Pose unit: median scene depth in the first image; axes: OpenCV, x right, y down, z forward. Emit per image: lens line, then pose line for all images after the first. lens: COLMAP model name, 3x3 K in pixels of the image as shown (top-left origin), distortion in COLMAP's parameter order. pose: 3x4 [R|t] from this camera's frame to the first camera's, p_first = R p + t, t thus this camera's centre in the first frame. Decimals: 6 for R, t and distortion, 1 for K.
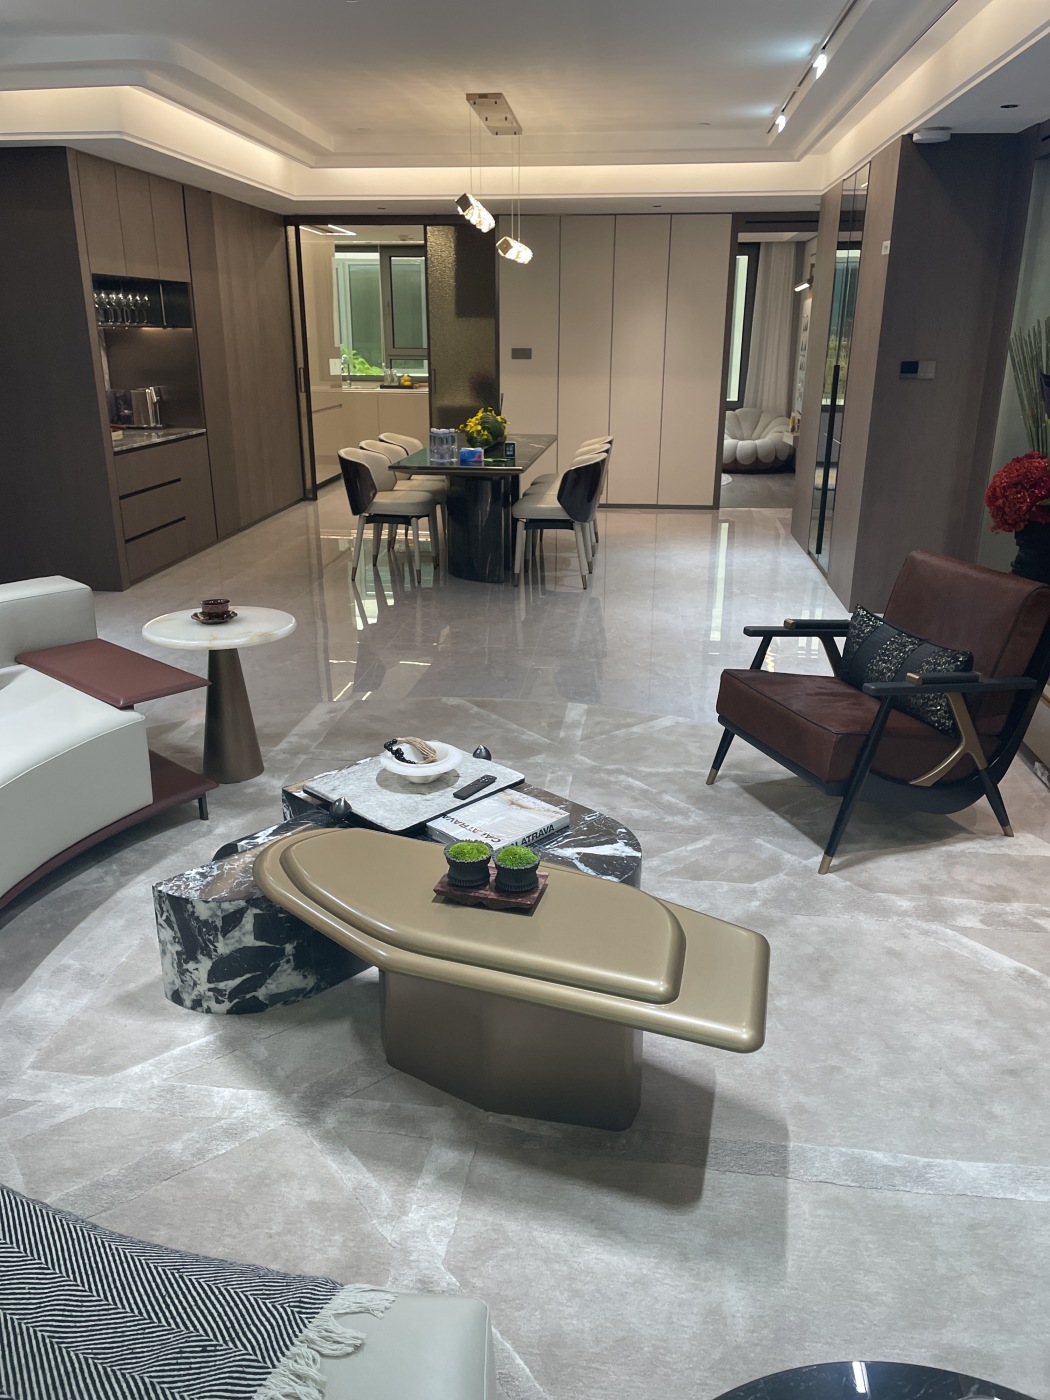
lens RADIAL K [[1050.8, 0, 539.7], [0, 1050.8, 690.3], [0, 0, 1]] dist [0.087974, -0.113599]
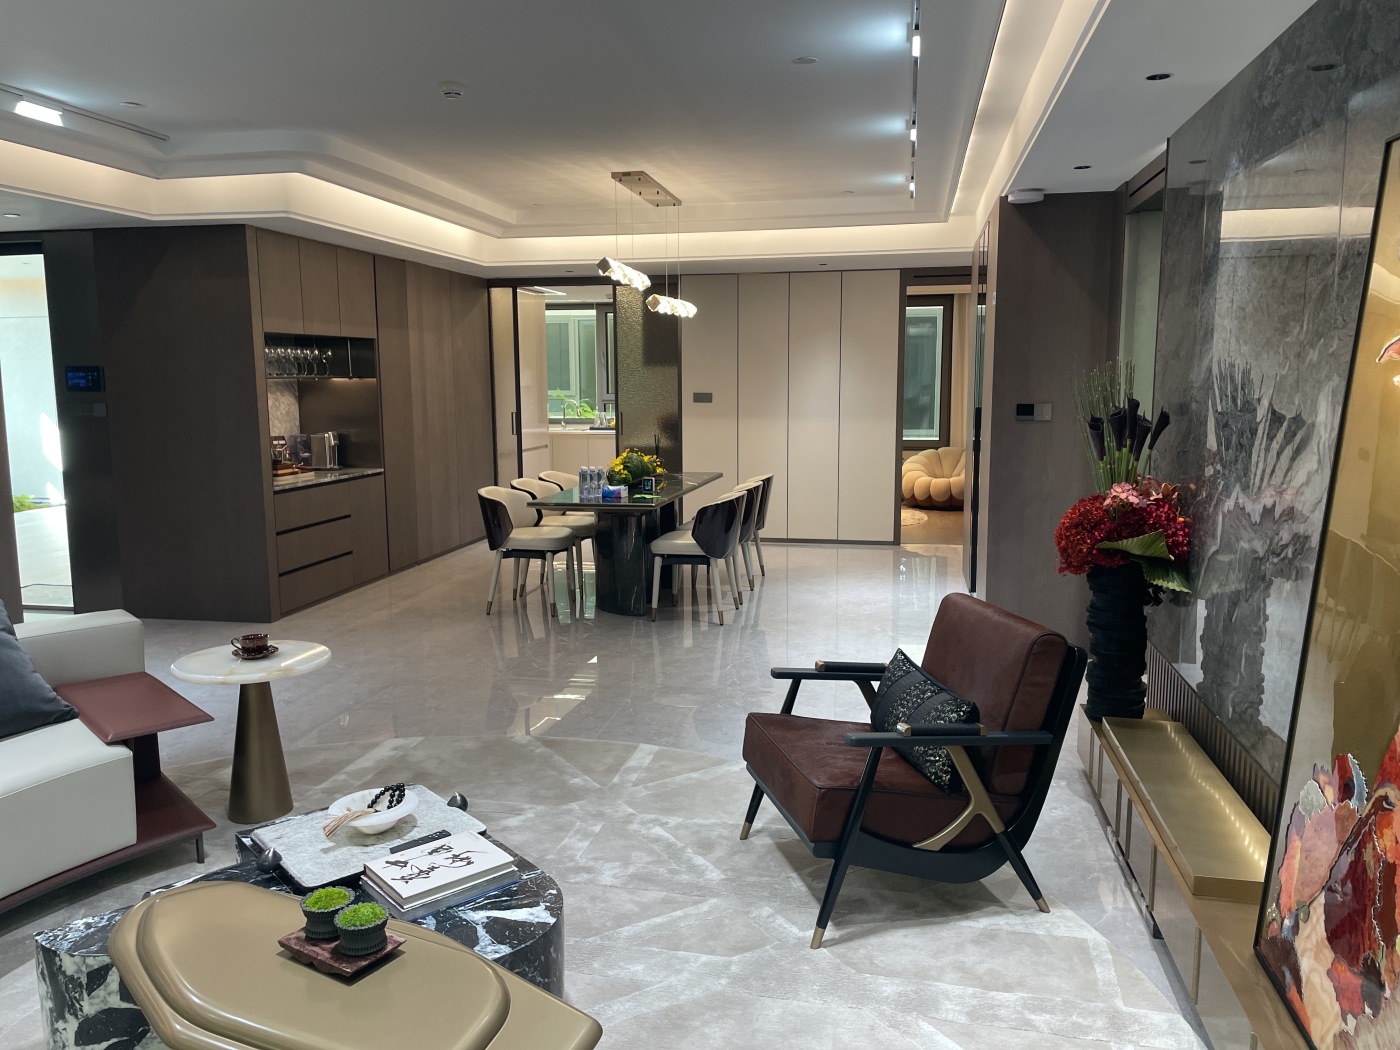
lens RADIAL K [[1050.8, 0, 711.3], [0, 1050.8, 512.8], [0, 0, 1]] dist [0.087974, -0.113599]
pose [[0.995374, 0.002640, -0.096037, 0.159358], [-0.021456, 0.980483, -0.195429, -0.007230], [0.093647, 0.196586, 0.976004, 0.019620]]
